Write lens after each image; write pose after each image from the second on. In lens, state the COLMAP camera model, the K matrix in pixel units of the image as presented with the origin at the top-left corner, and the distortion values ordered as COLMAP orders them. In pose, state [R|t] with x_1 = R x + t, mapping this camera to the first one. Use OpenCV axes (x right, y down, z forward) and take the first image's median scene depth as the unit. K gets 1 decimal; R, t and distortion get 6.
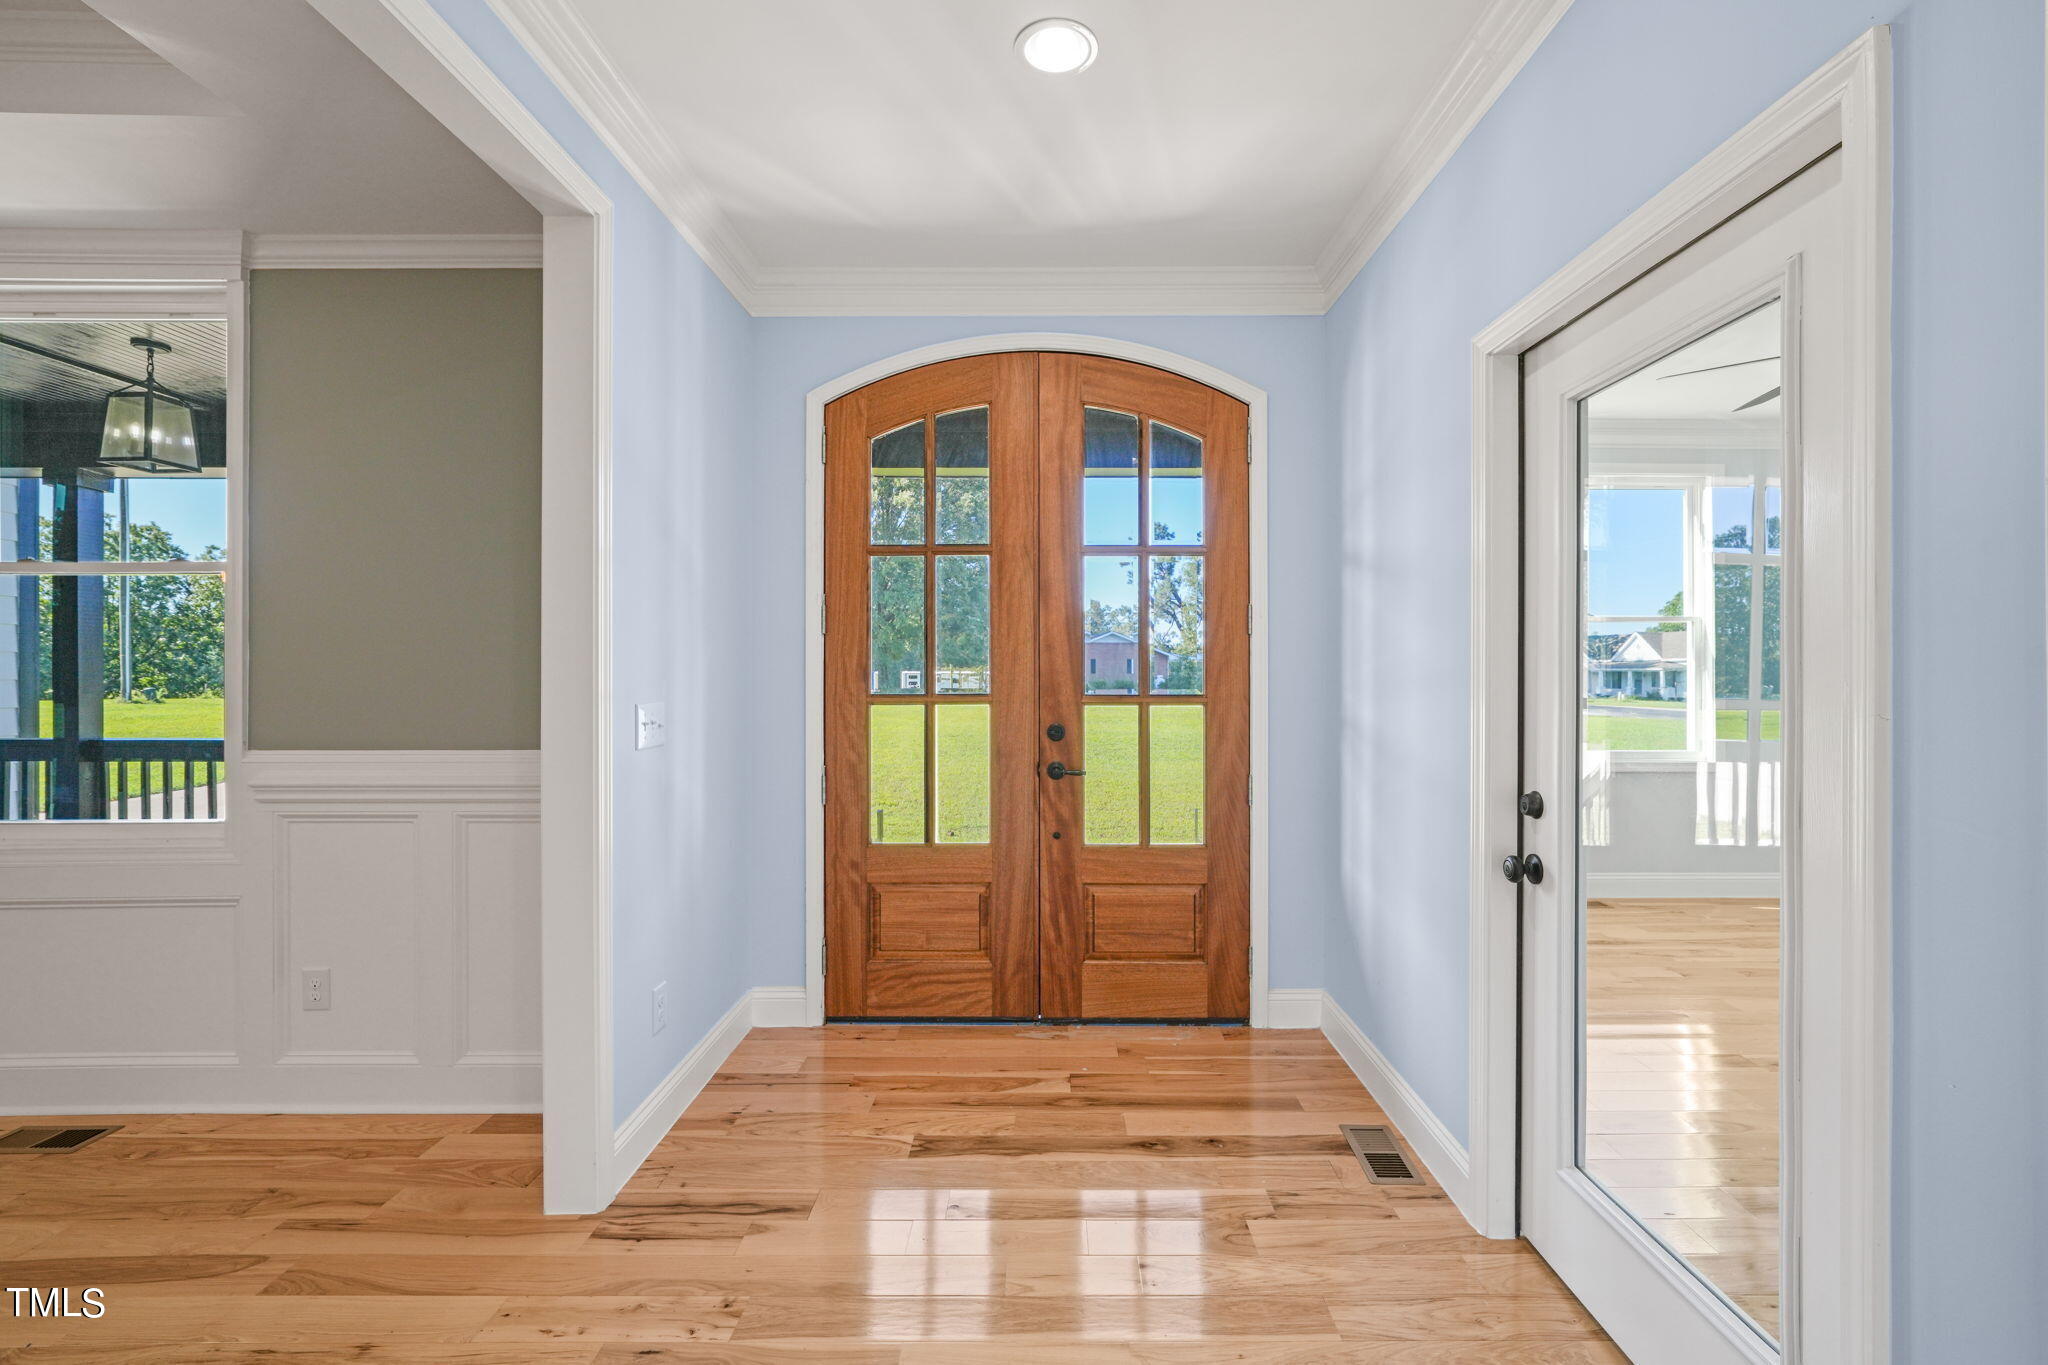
lens RADIAL K [[869.2, 0, 1069.9], [0, 869.2, 674.3], [0, 0, 1]] dist [-0.001478, 0.000401]
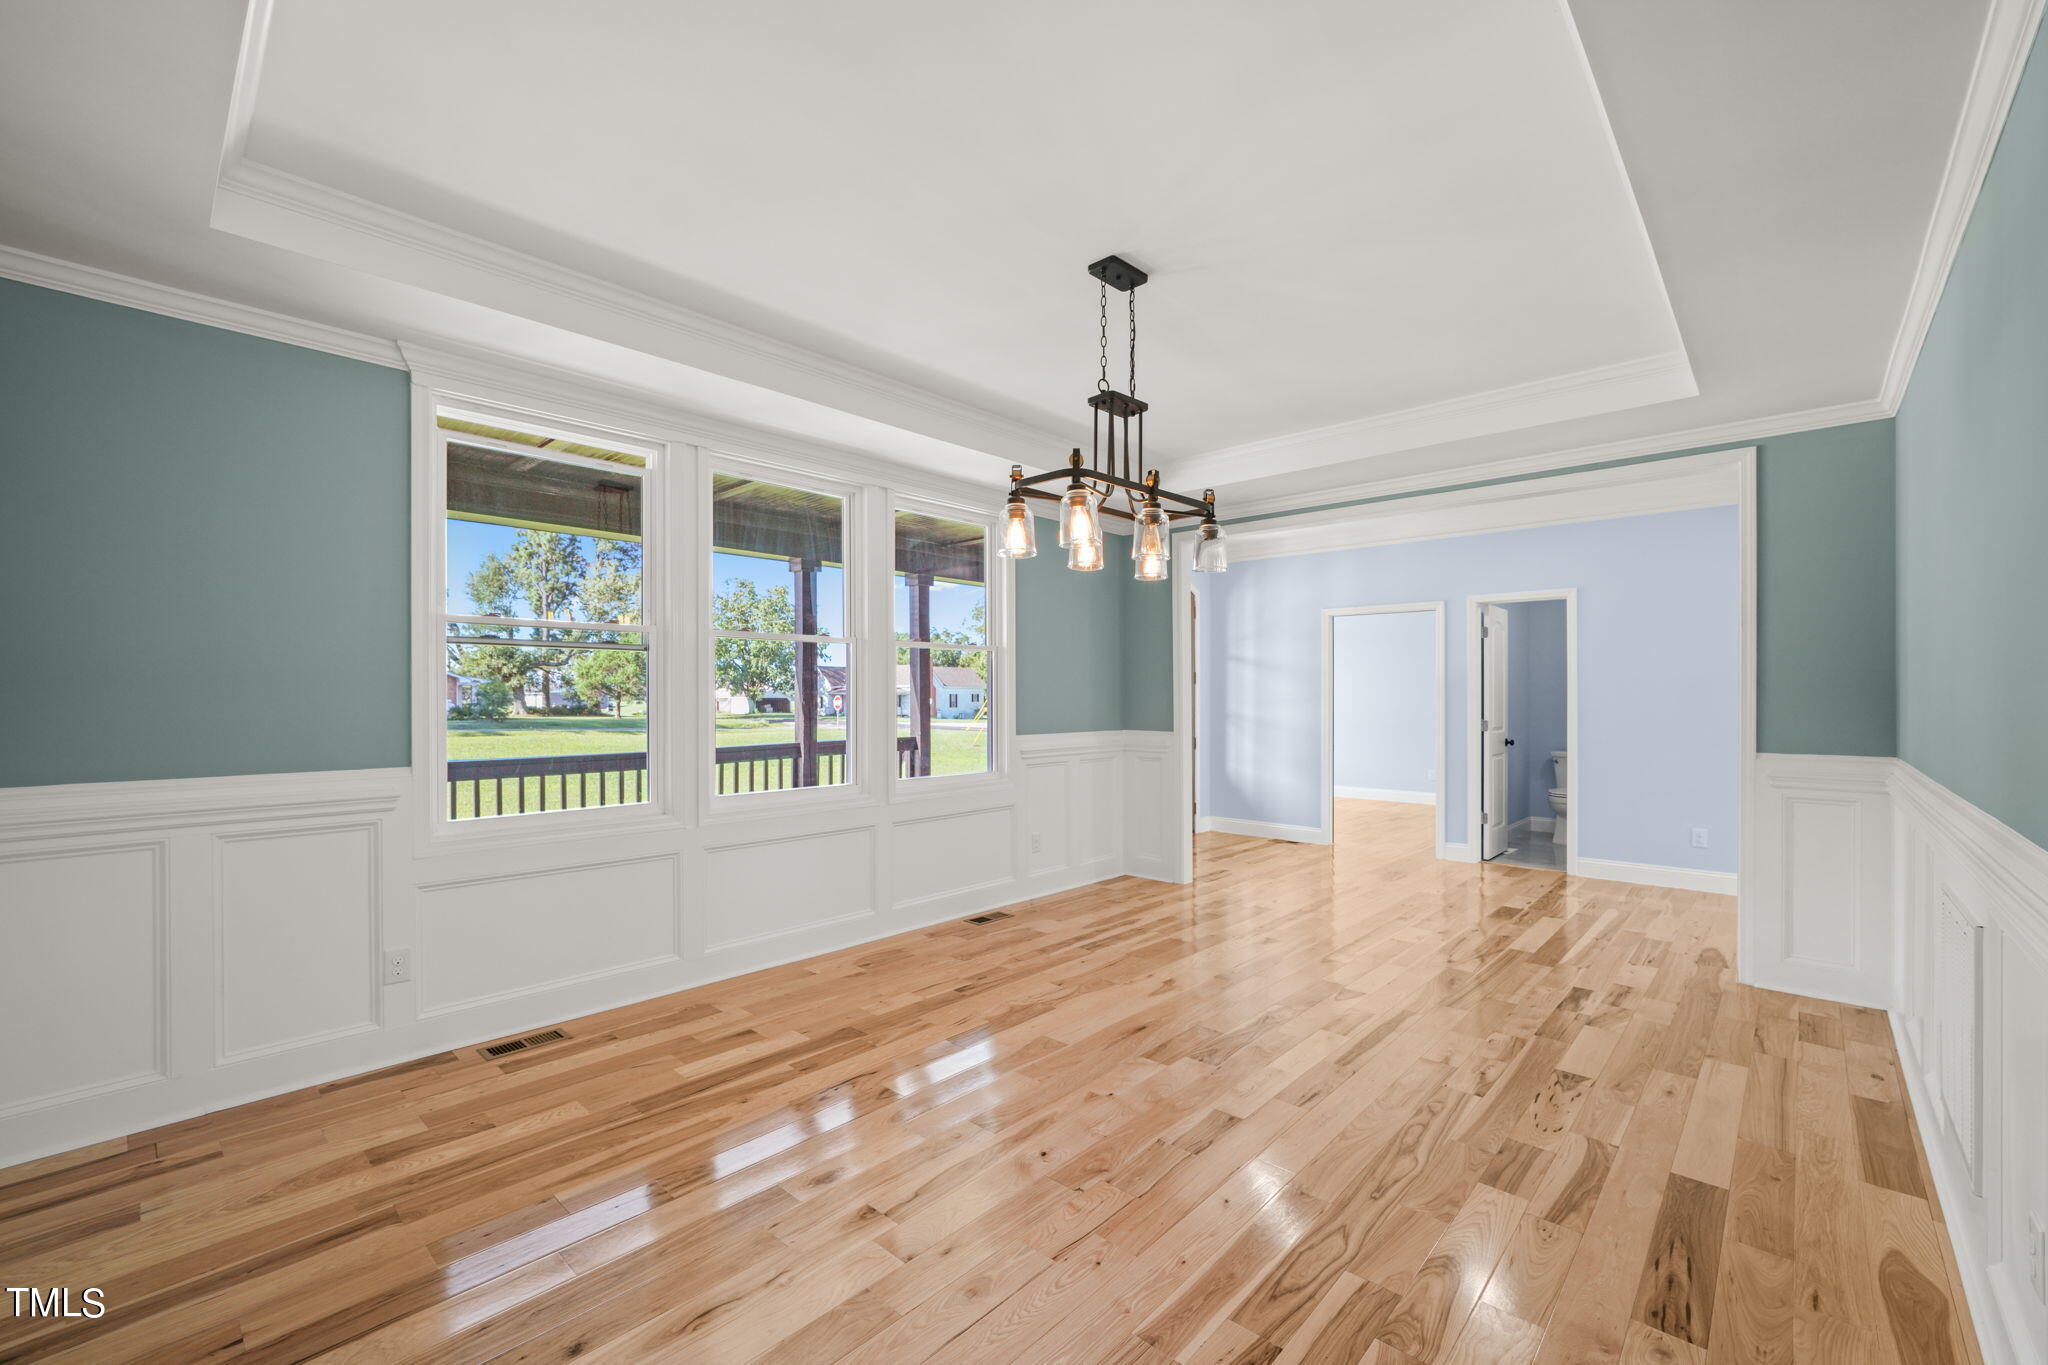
lens RADIAL K [[841.0, 0, 1021.9], [0, 841.0, 694.4], [0, 0, 1]] dist [0.002830, 0.000268]
pose [[0.702408, 0.003553, 0.711765, -1.643751], [0.000313, 0.999986, -0.005301, -0.007341], [-0.711774, 0.003946, 0.702397, -0.337950]]
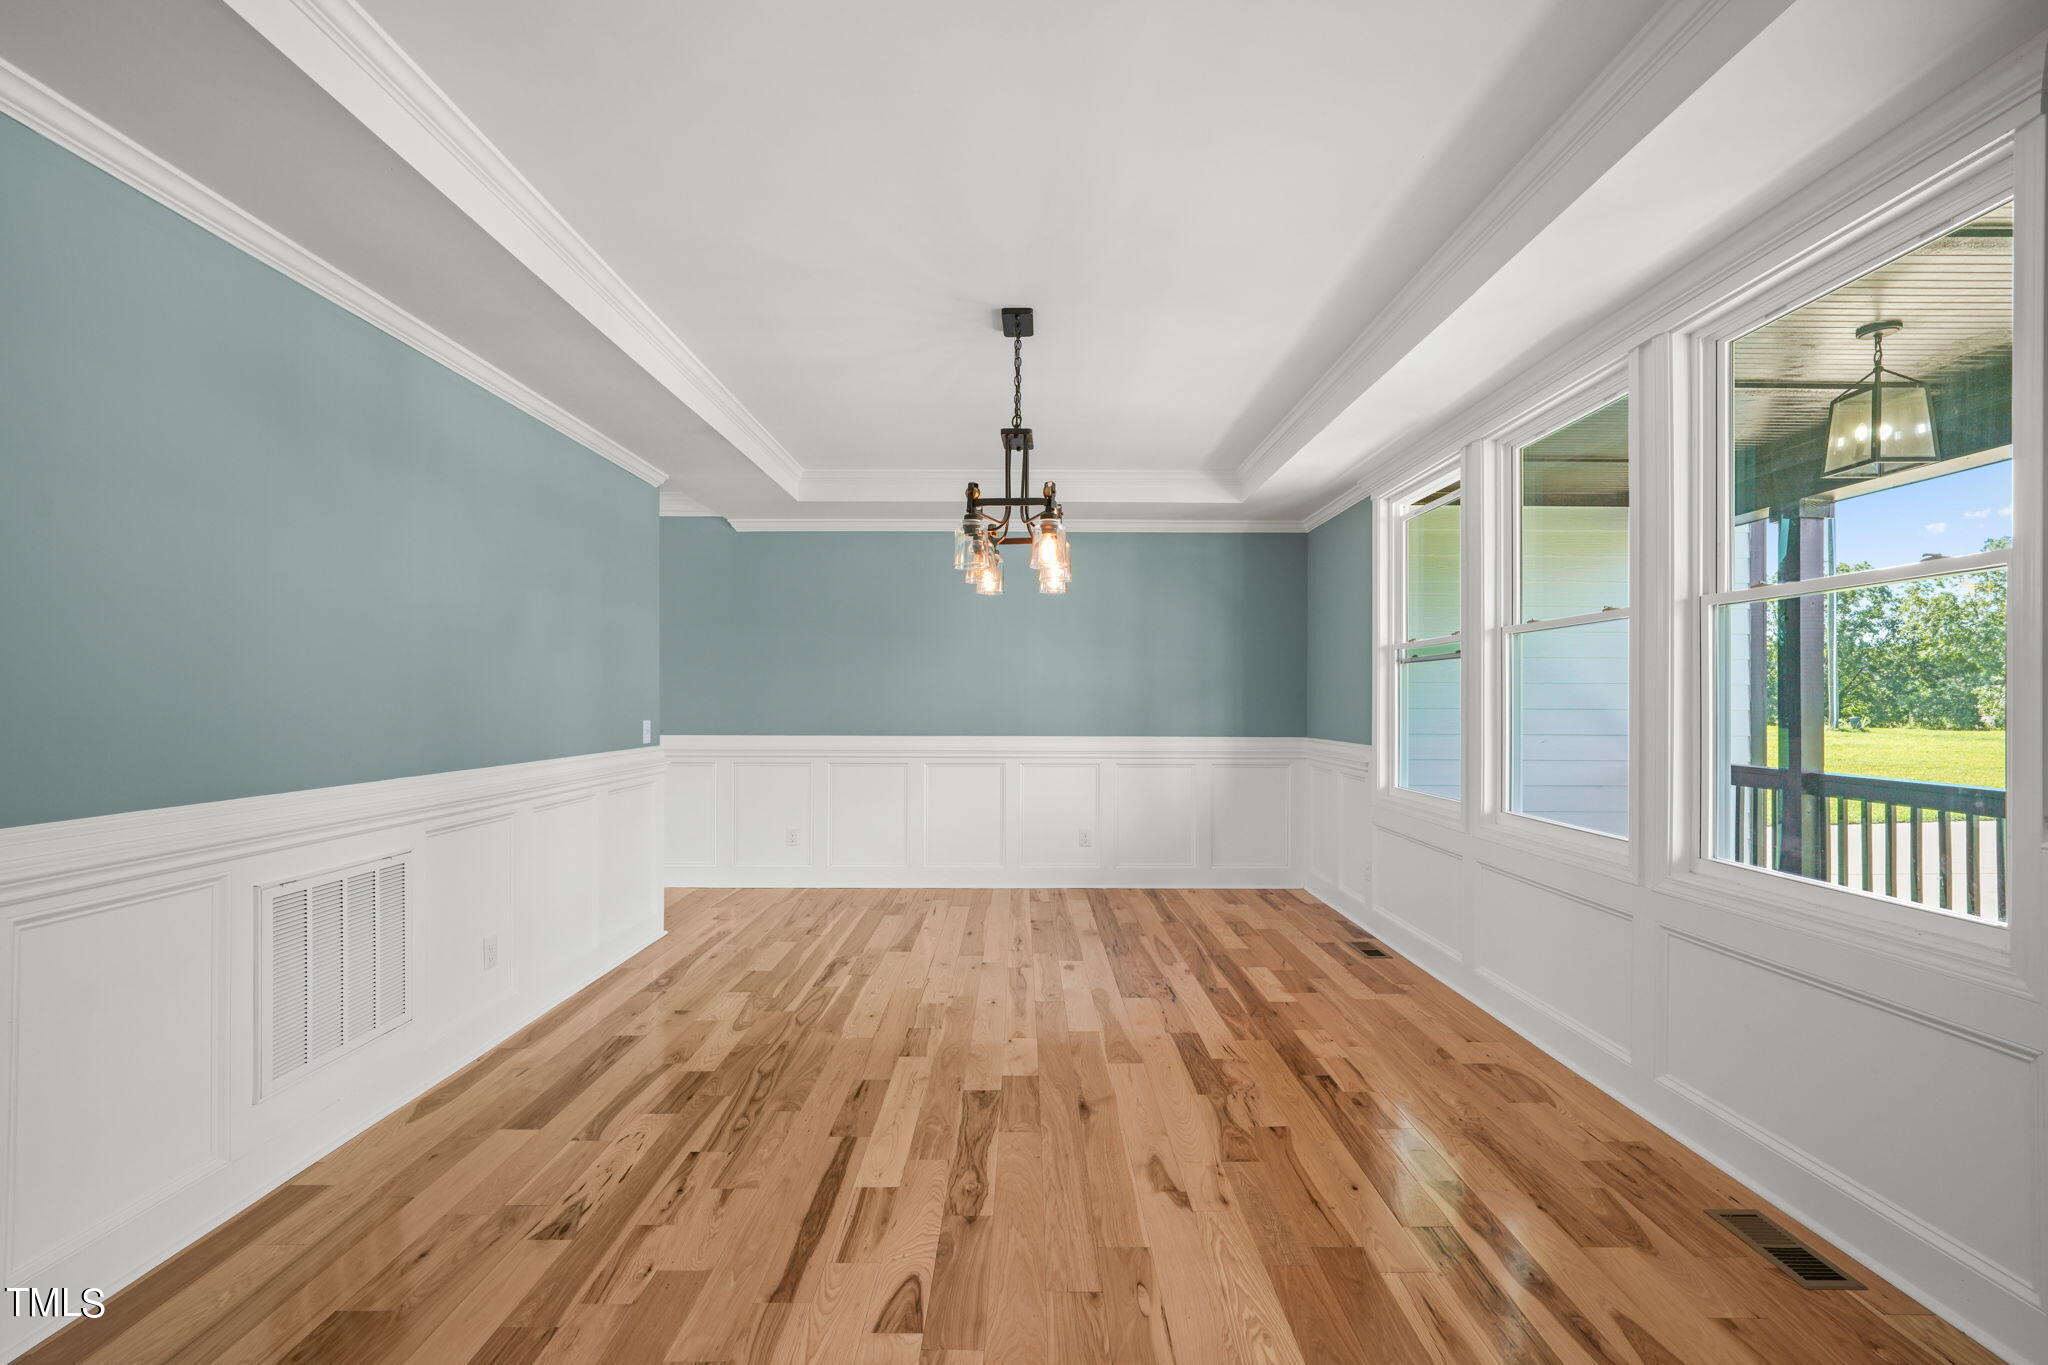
lens RADIAL K [[841.0, 0, 1021.9], [0, 841.0, 694.4], [0, 0, 1]] dist [0.002830, 0.000268]
pose [[-0.022546, -0.008141, -0.999713, -0.194189], [-0.003625, 0.999961, -0.008061, -0.004605], [0.999739, 0.003443, -0.022575, 0.160793]]
